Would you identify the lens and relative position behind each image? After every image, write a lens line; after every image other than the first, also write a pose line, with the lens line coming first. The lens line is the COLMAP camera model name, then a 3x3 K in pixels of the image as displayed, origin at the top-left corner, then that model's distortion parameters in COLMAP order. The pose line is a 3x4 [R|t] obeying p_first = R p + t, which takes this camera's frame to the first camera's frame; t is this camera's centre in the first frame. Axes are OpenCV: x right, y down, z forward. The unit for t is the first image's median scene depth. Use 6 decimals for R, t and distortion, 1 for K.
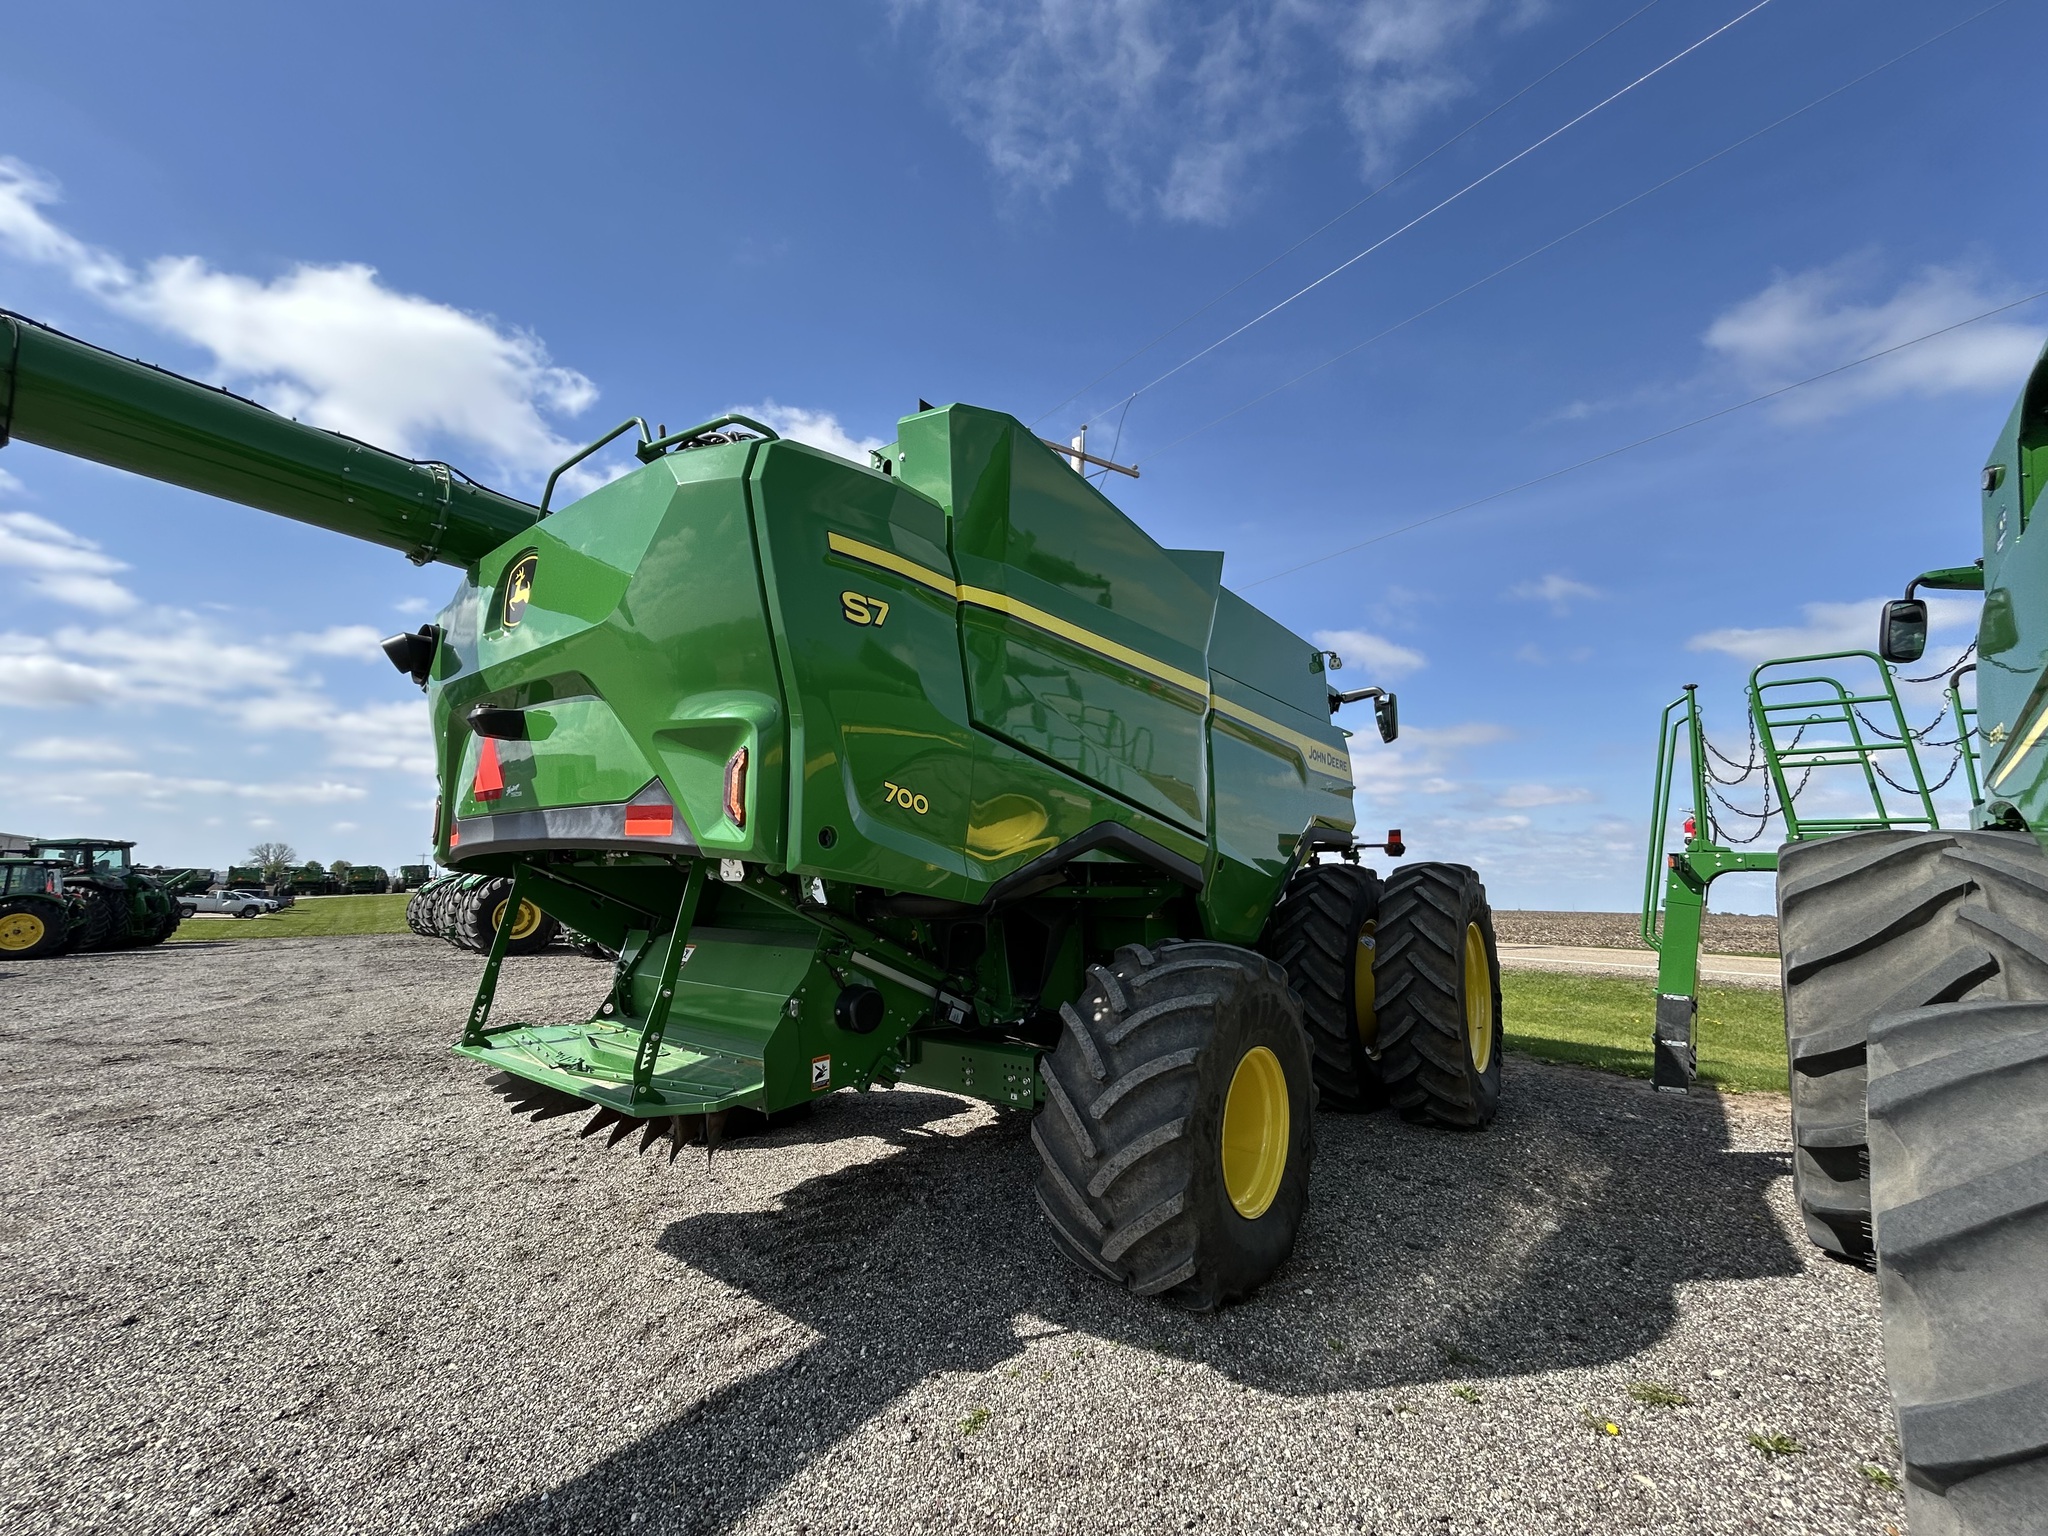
lens RADIAL K [[830.3, 0, 1027.3], [0, 830.3, 770.0], [0, 0, 1]] dist [-0.003495, 0.001306]
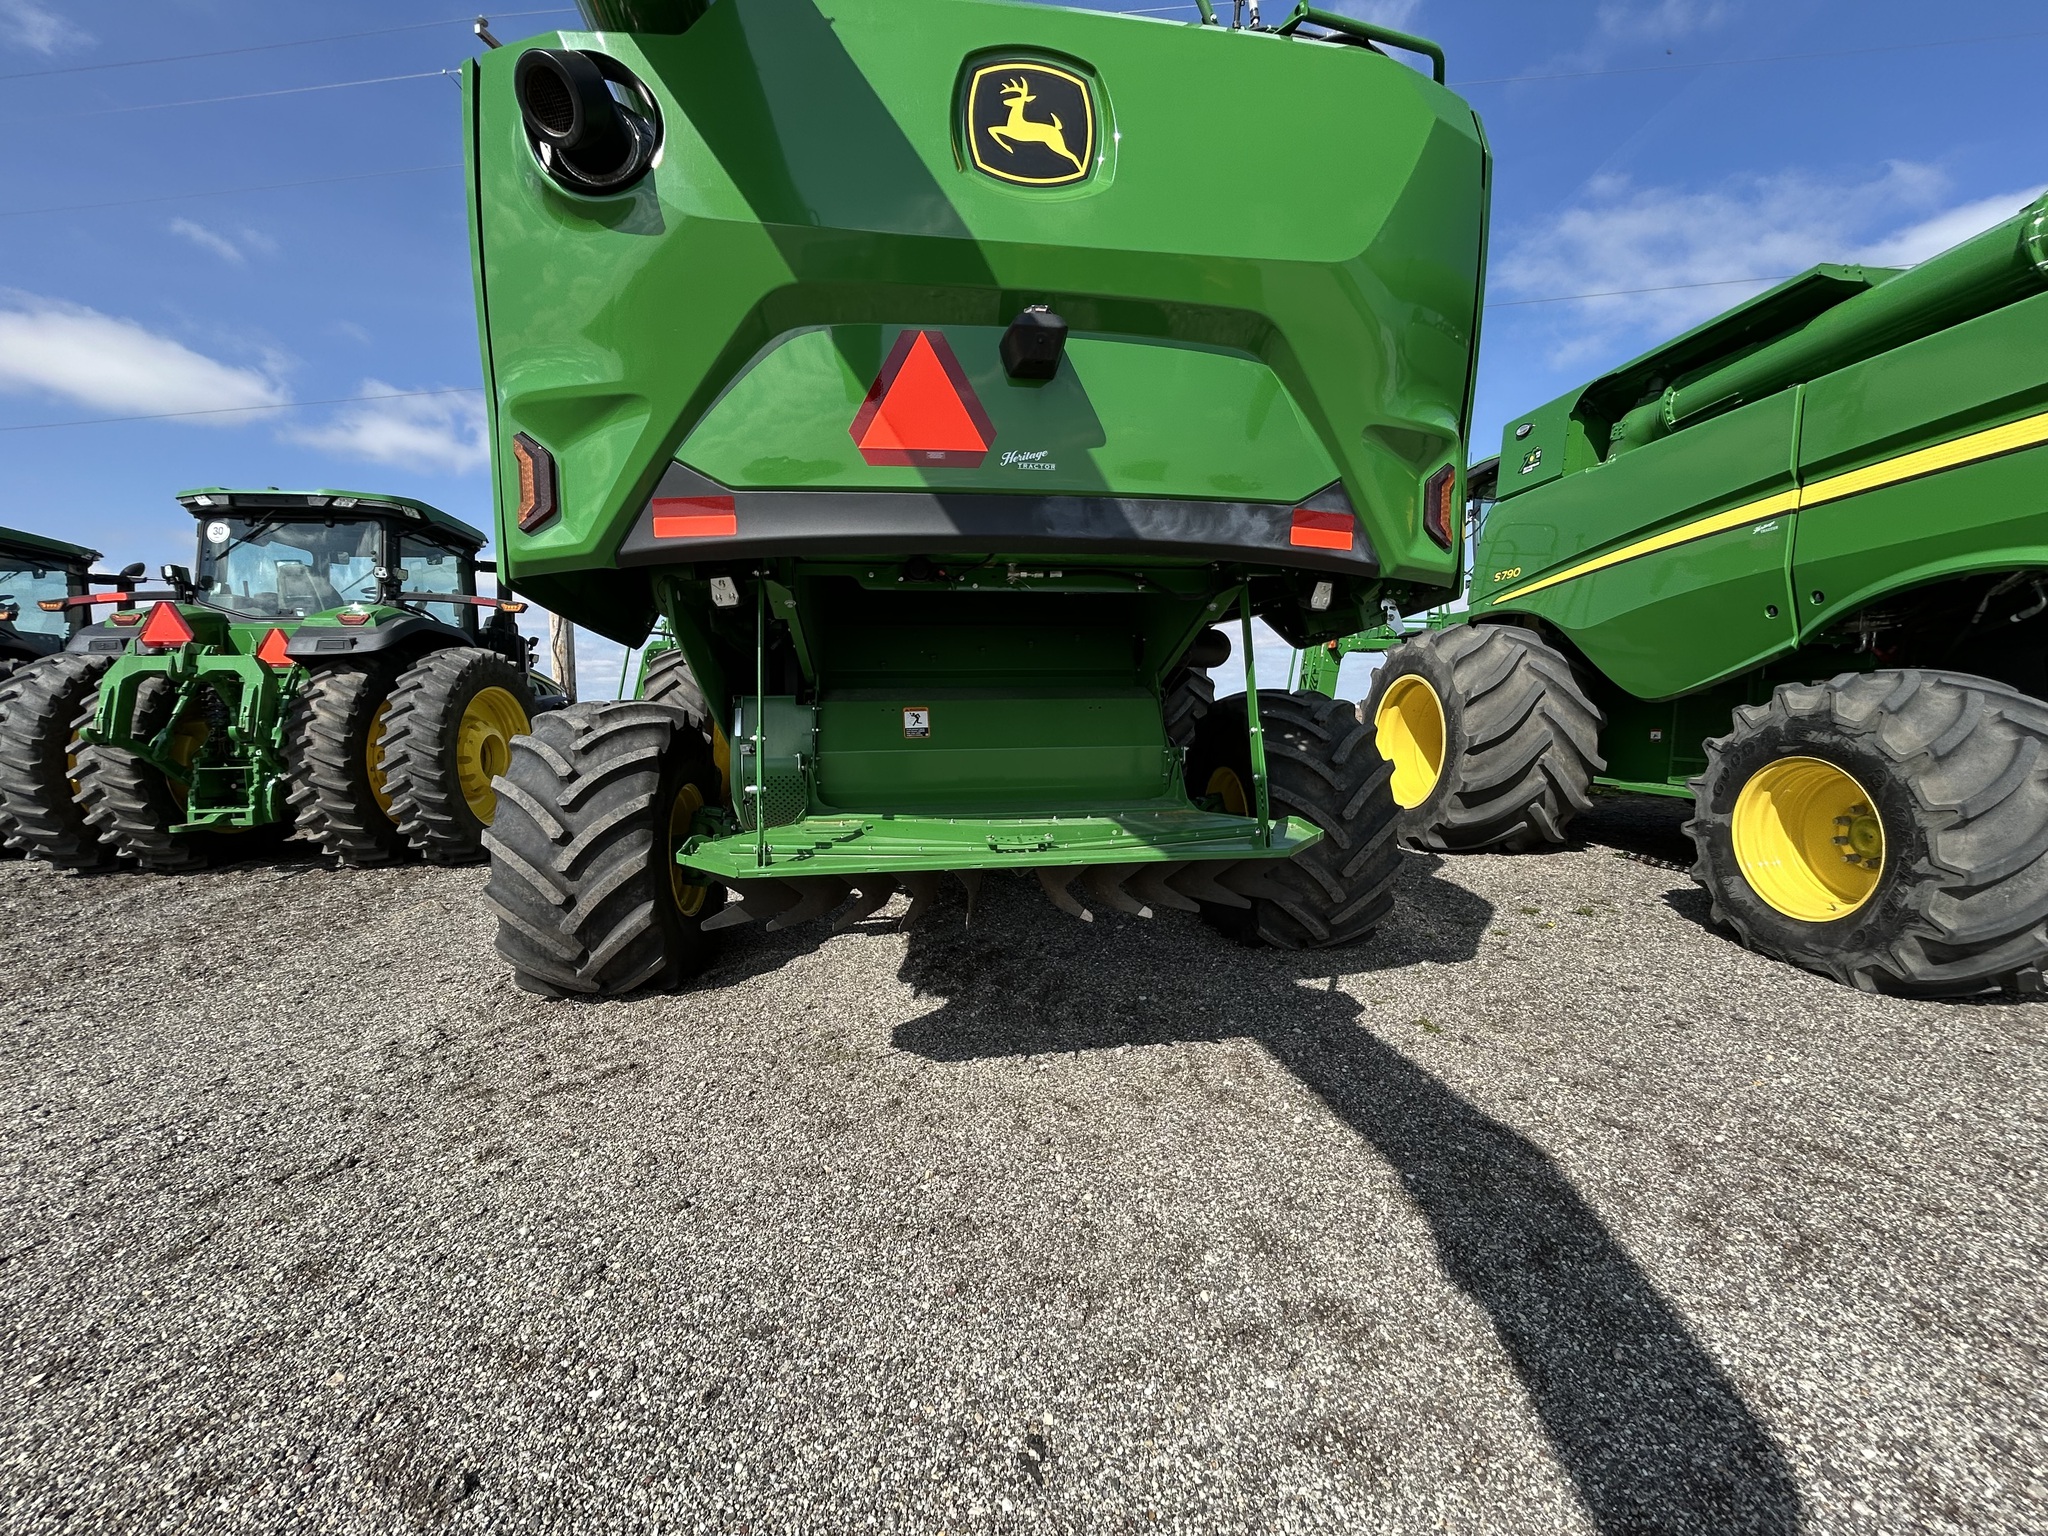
lens RADIAL K [[830.3, 0, 1020.3], [0, 830.3, 766.6], [0, 0, 1]] dist [-0.003495, 0.001306]
pose [[0.693137, -0.079225, 0.716439, -1.091209], [-0.082760, 0.978621, 0.188286, 0.137203], [-0.716039, -0.189801, 0.671762, 0.494800]]
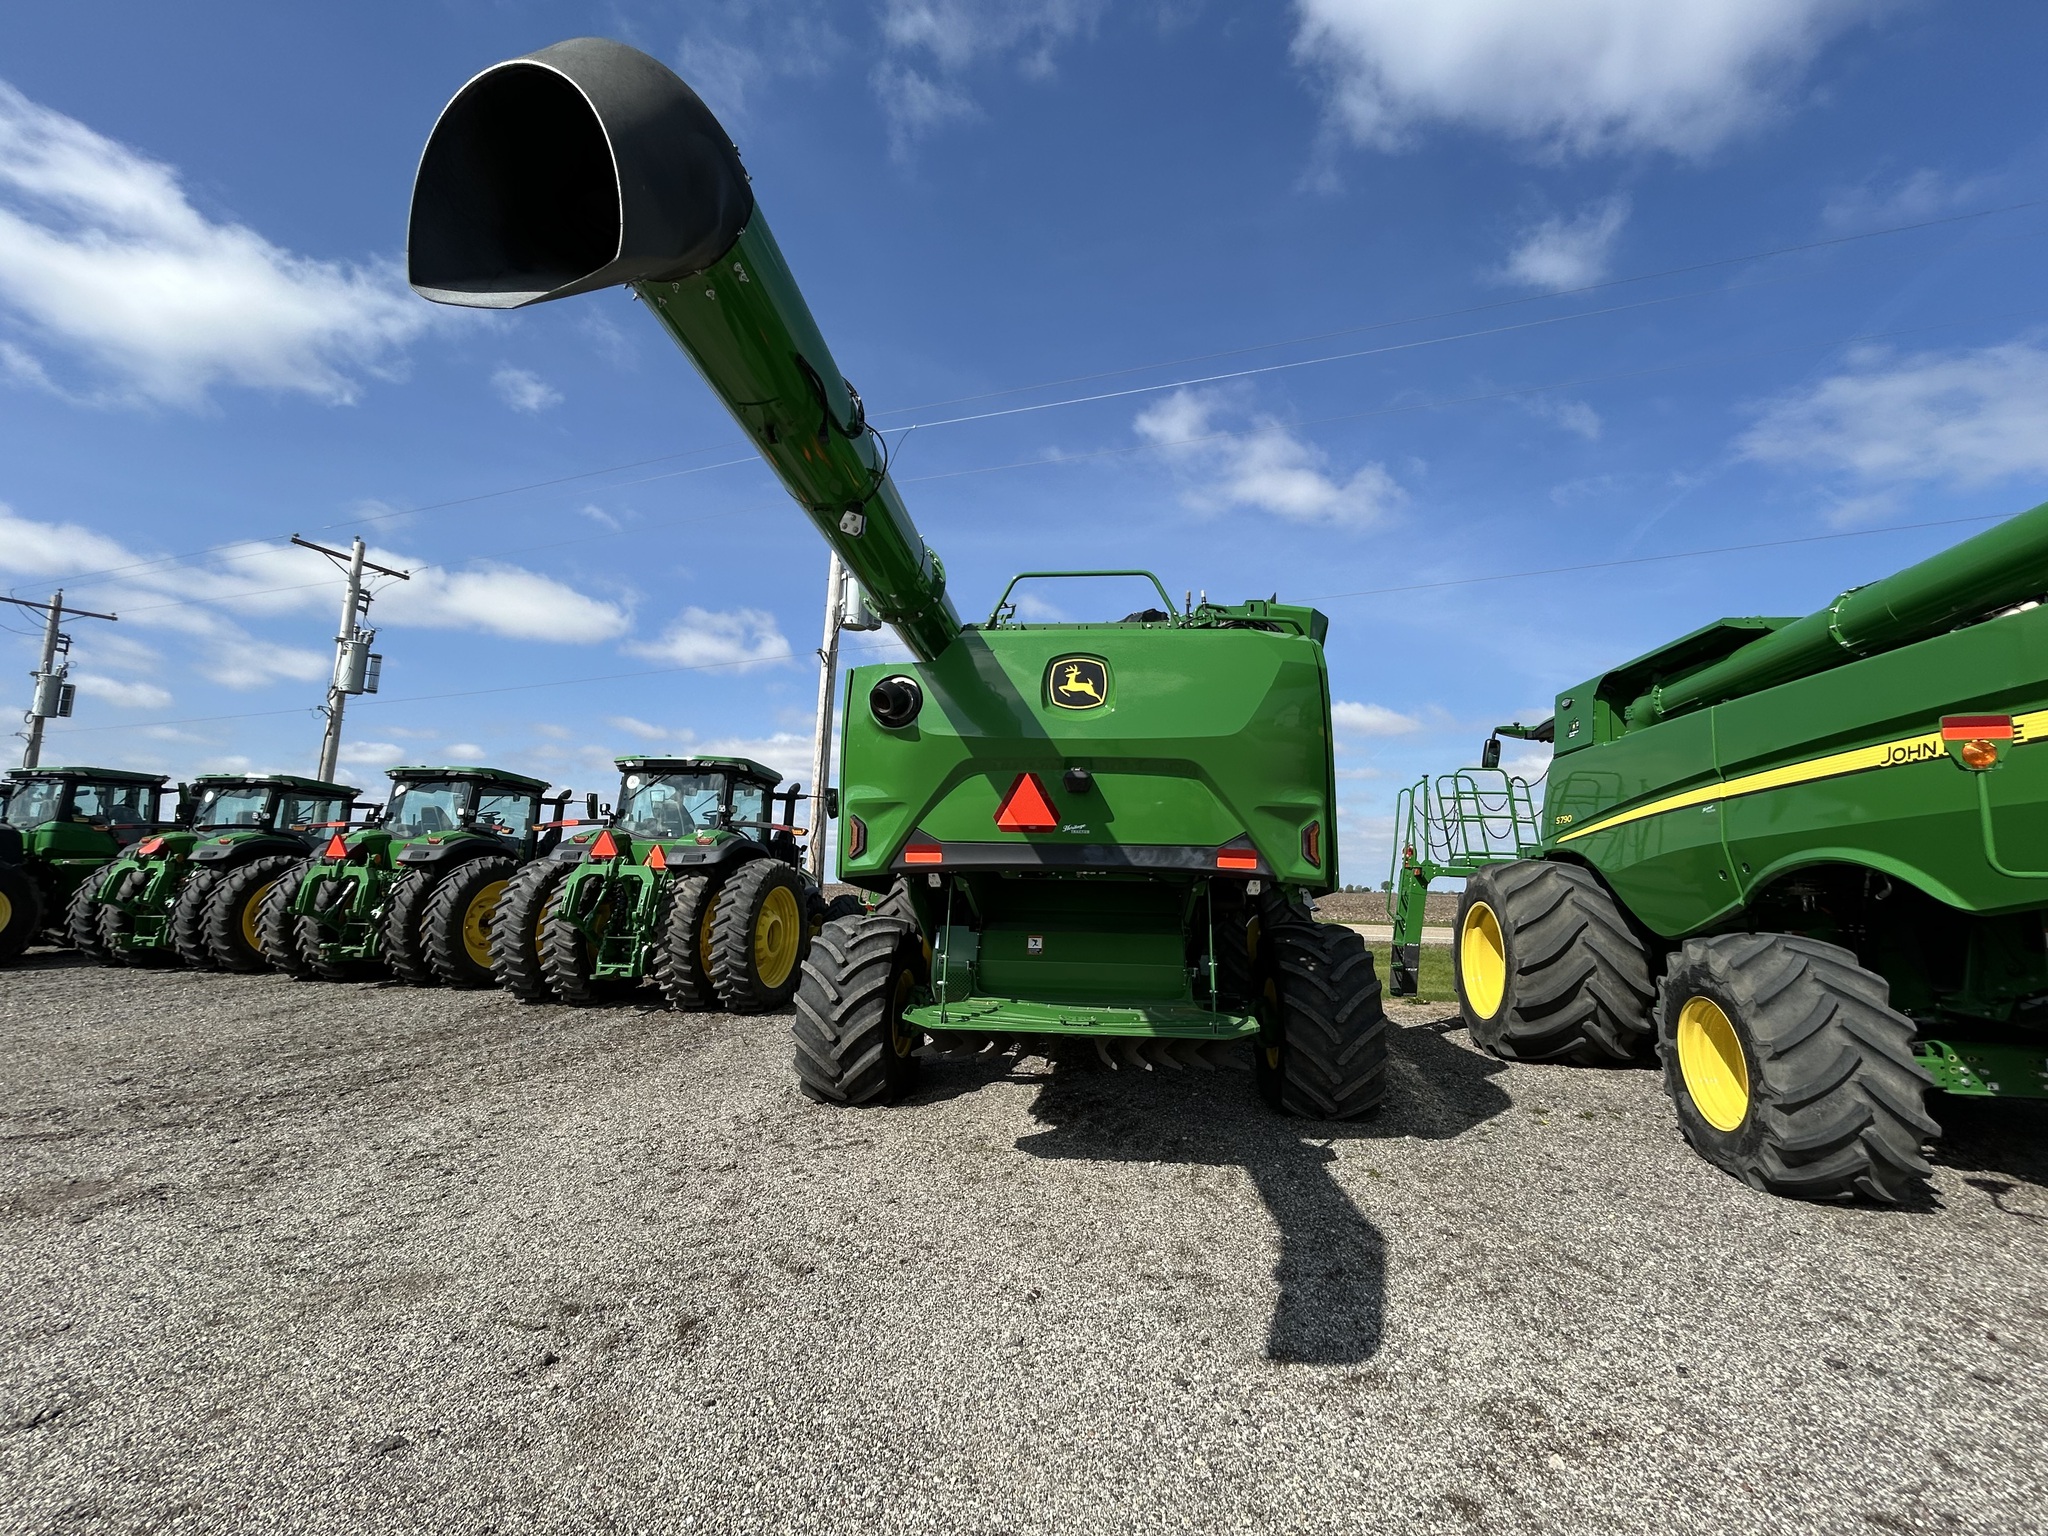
lens RADIAL K [[830.3, 0, 1019.4], [0, 830.3, 762.3], [0, 0, 1]] dist [-0.003495, 0.001306]
pose [[0.844210, 0.072635, 0.531068, -1.409737], [-0.082808, 0.996555, -0.004665, -0.070550], [-0.529577, -0.040038, 0.847316, -0.124613]]
